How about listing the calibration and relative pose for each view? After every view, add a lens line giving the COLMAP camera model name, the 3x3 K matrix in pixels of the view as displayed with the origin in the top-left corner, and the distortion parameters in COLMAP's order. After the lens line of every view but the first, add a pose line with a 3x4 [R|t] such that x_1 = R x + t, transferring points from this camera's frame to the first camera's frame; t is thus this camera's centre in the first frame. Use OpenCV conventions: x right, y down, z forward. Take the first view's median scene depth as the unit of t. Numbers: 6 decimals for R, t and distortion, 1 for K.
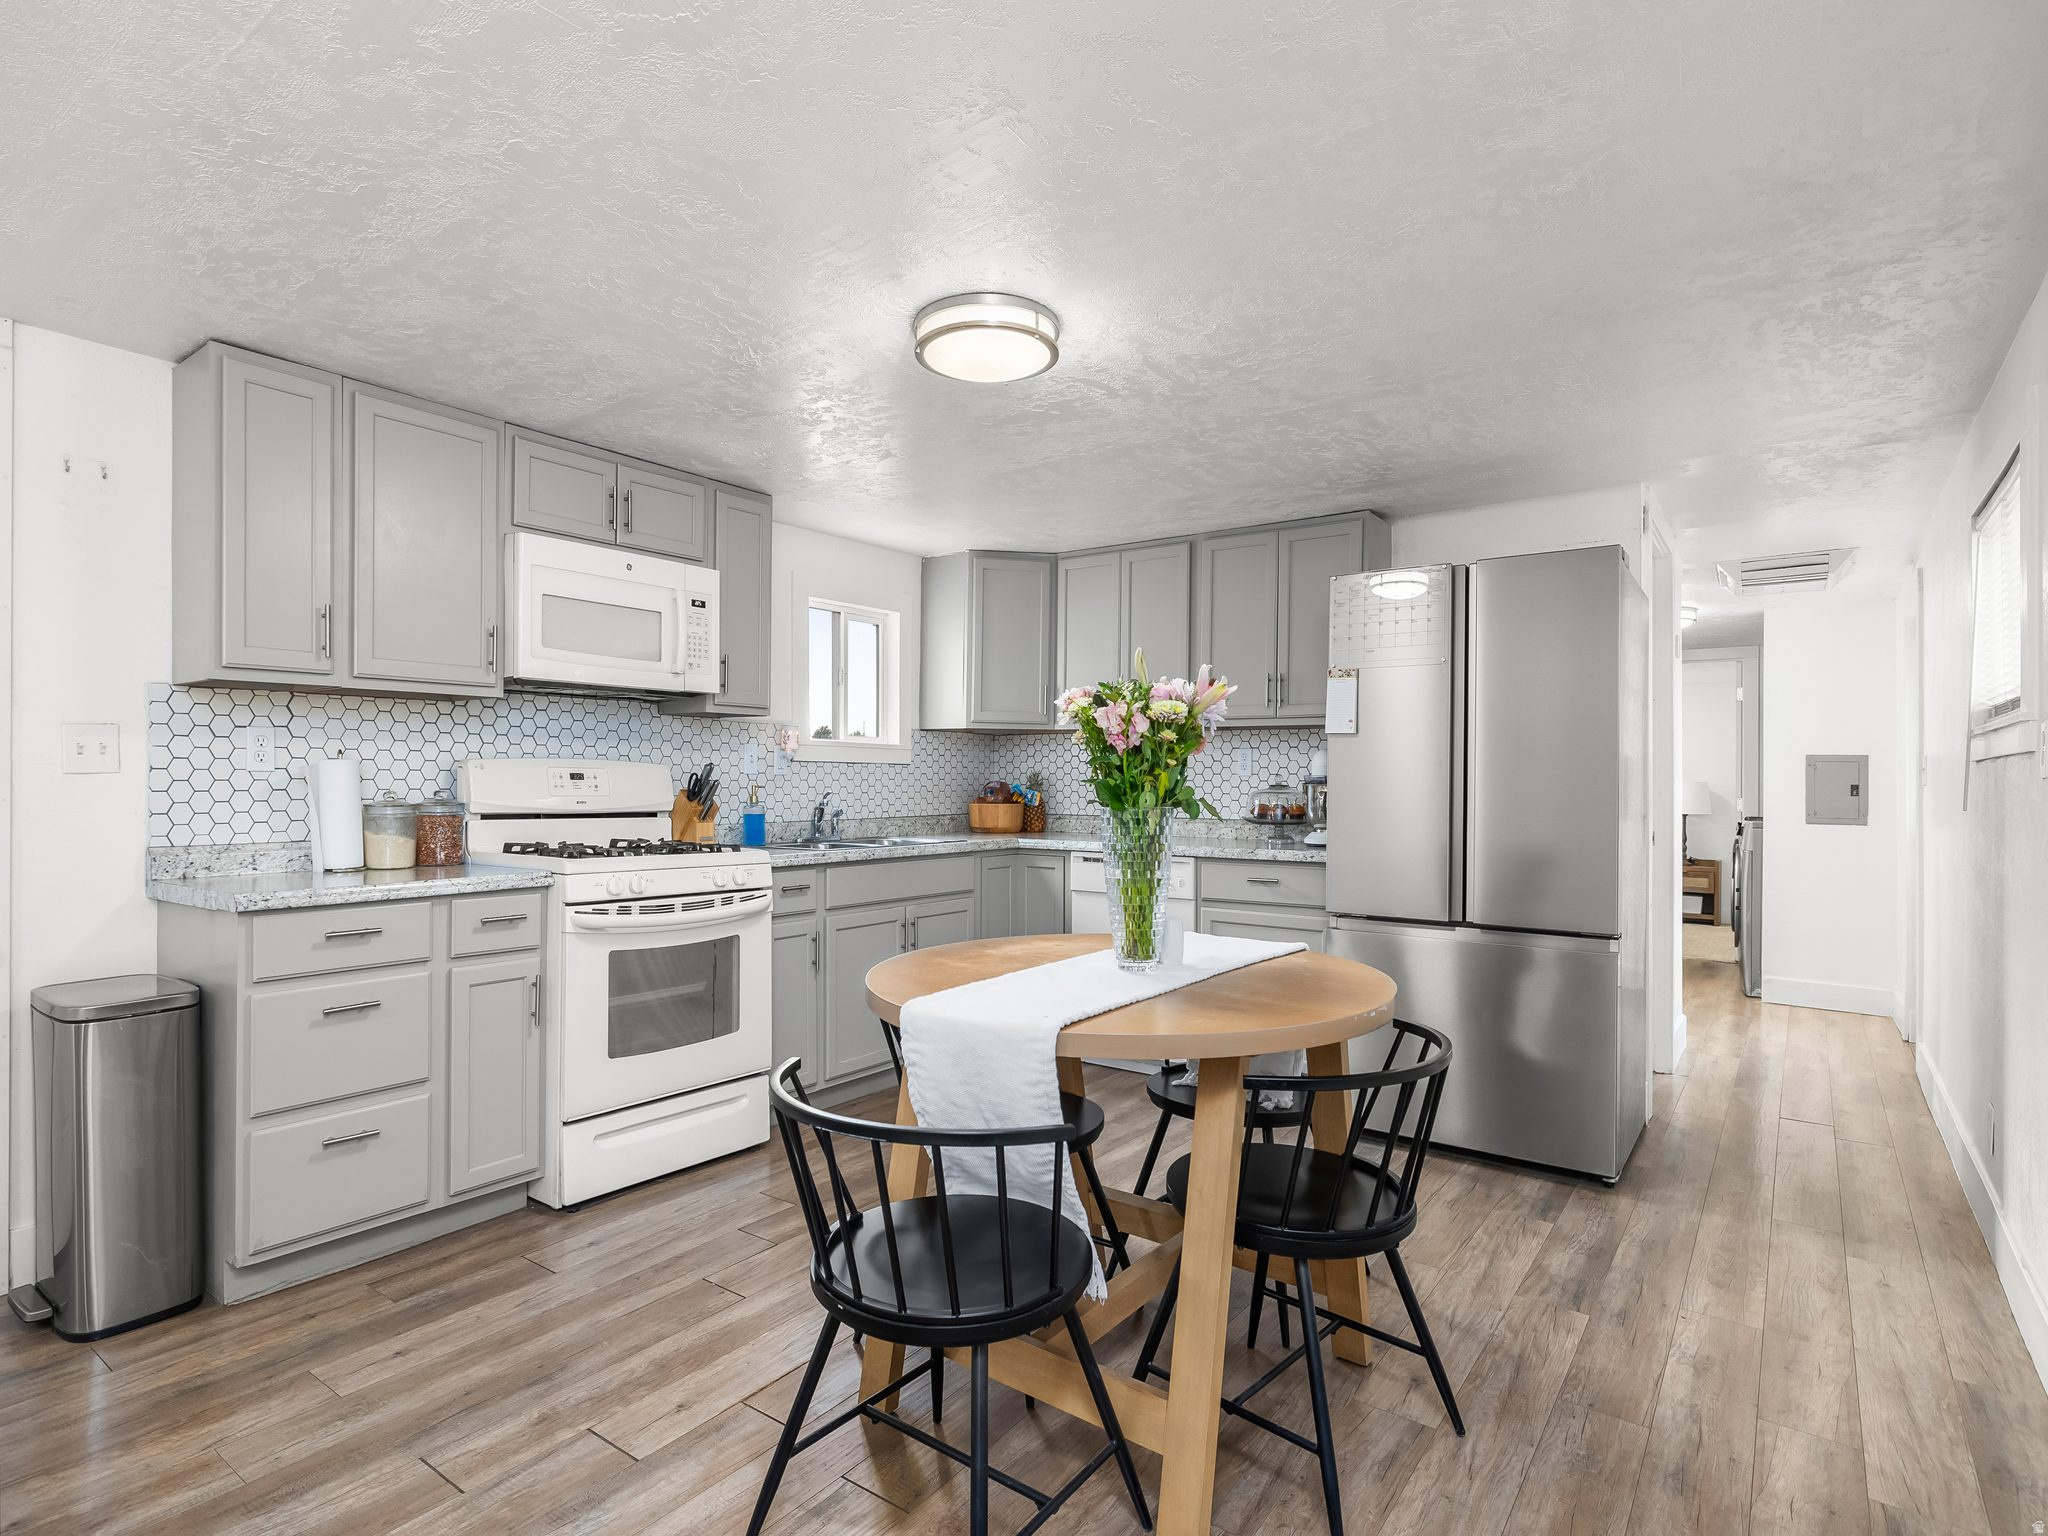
lens RADIAL K [[1063.9, 0, 1022.1], [0, 1063.9, 777.7], [0, 0, 1]] dist [0.000727, 0.000926]
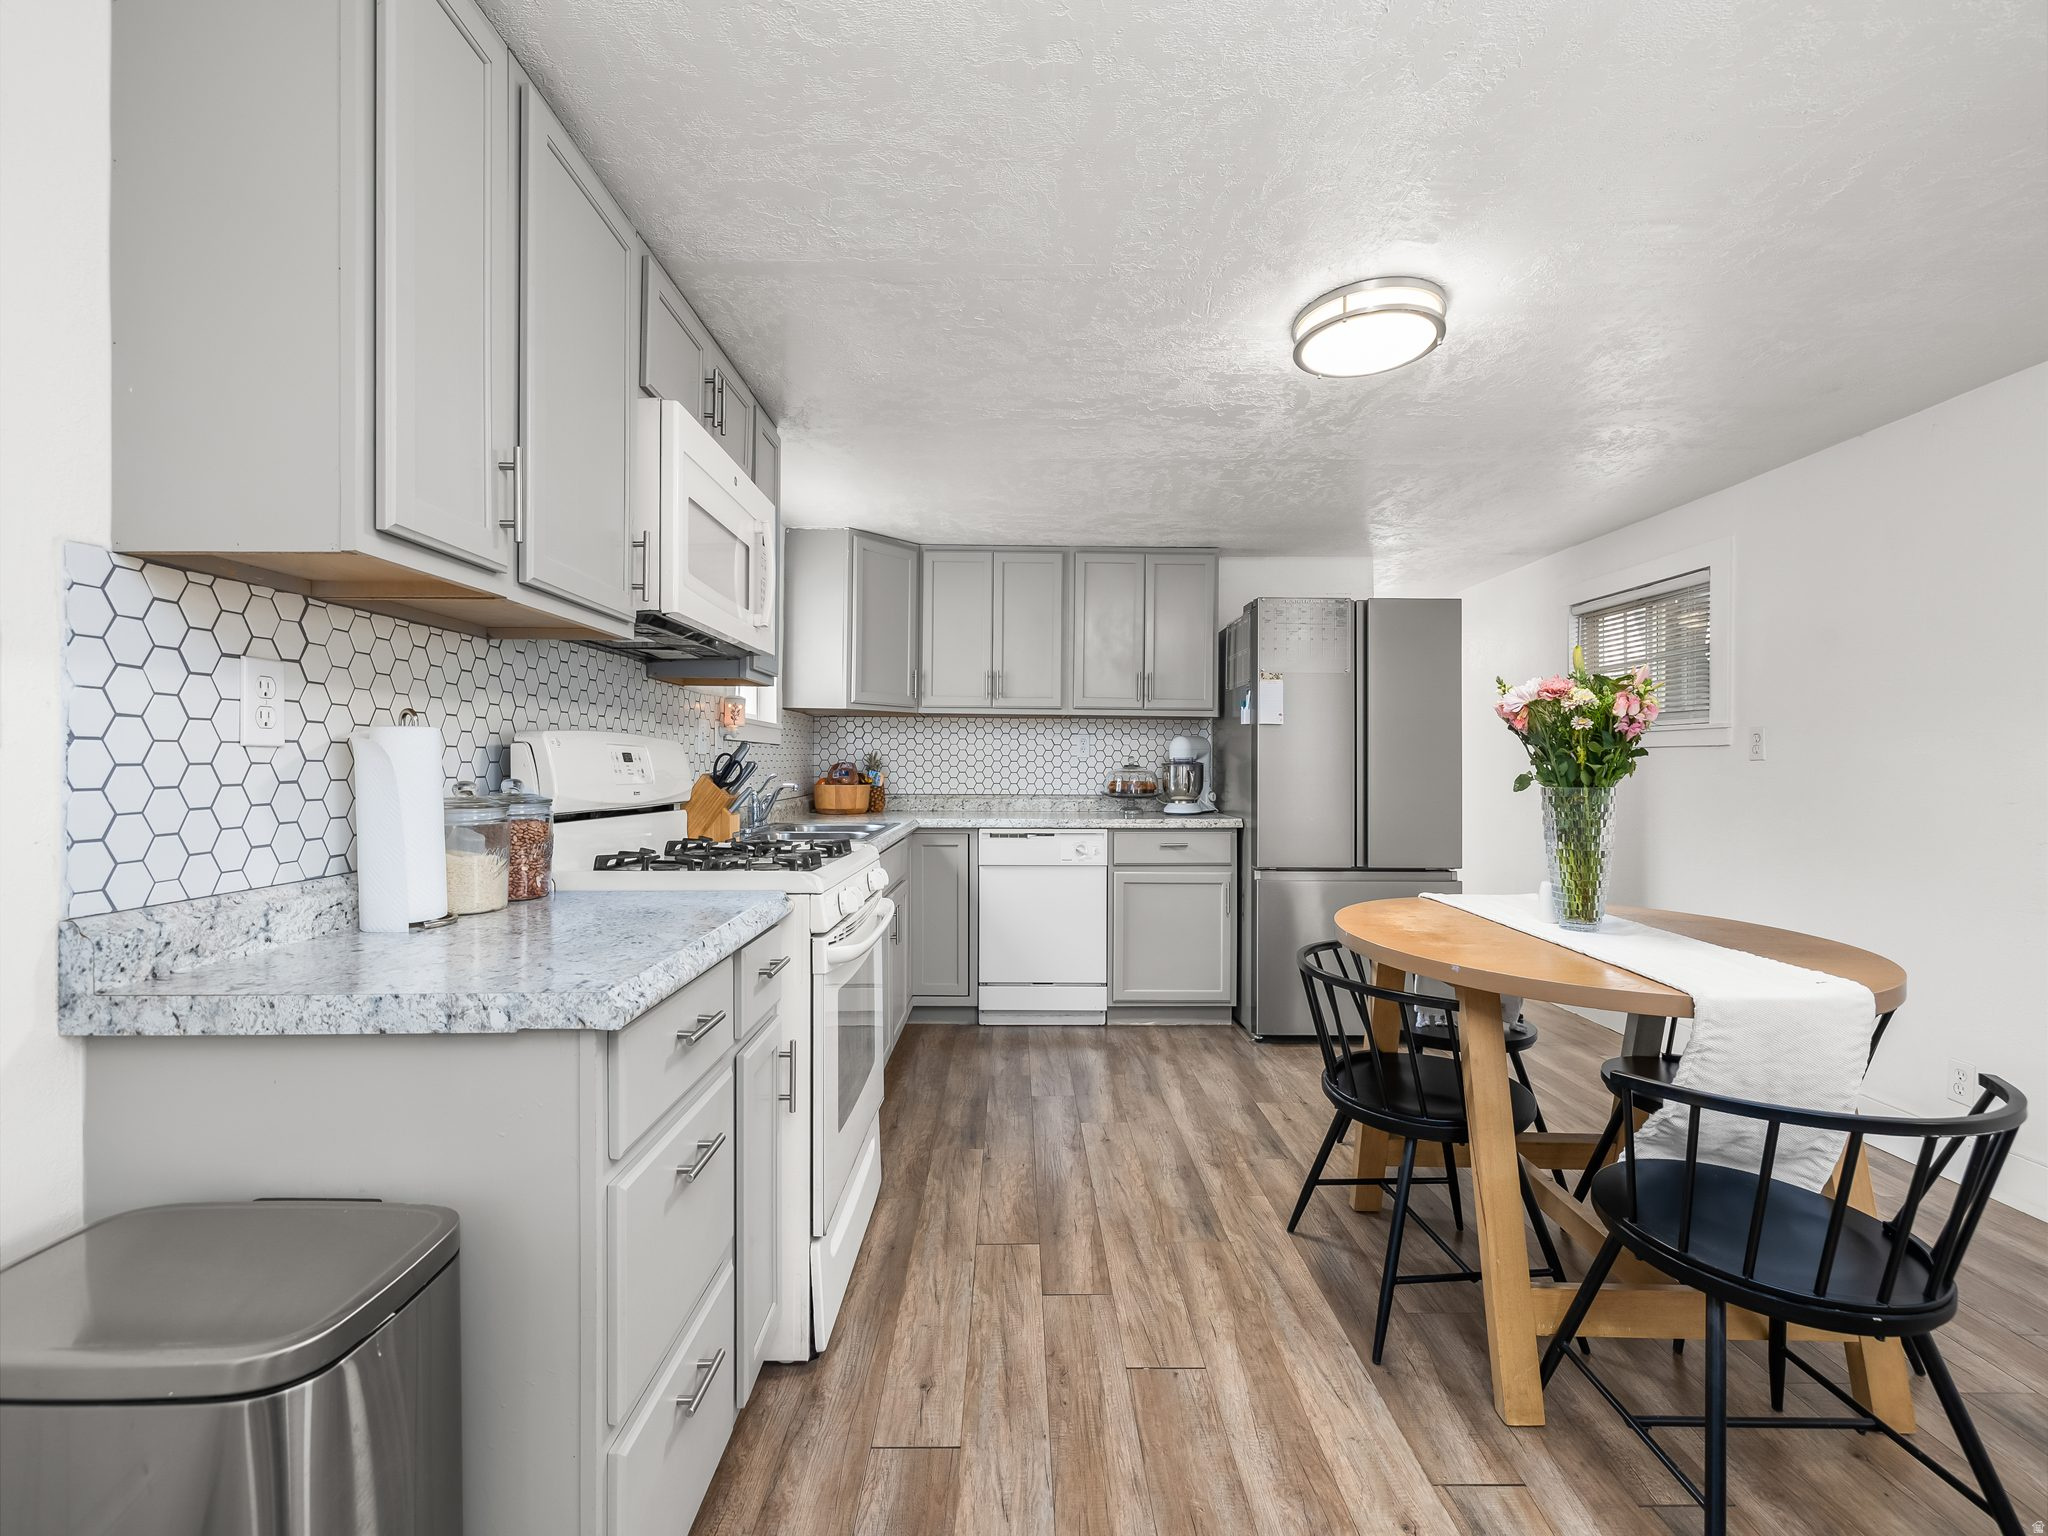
lens RADIAL K [[855.3, 0, 1022.9], [0, 855.3, 762.8], [0, 0, 1]] dist [0.003284, -0.000777]
pose [[0.803177, -0.001487, 0.595739, -0.568088], [-0.001677, 0.999987, 0.004757, -0.000537], [-0.595738, -0.004820, 0.803164, 0.387402]]
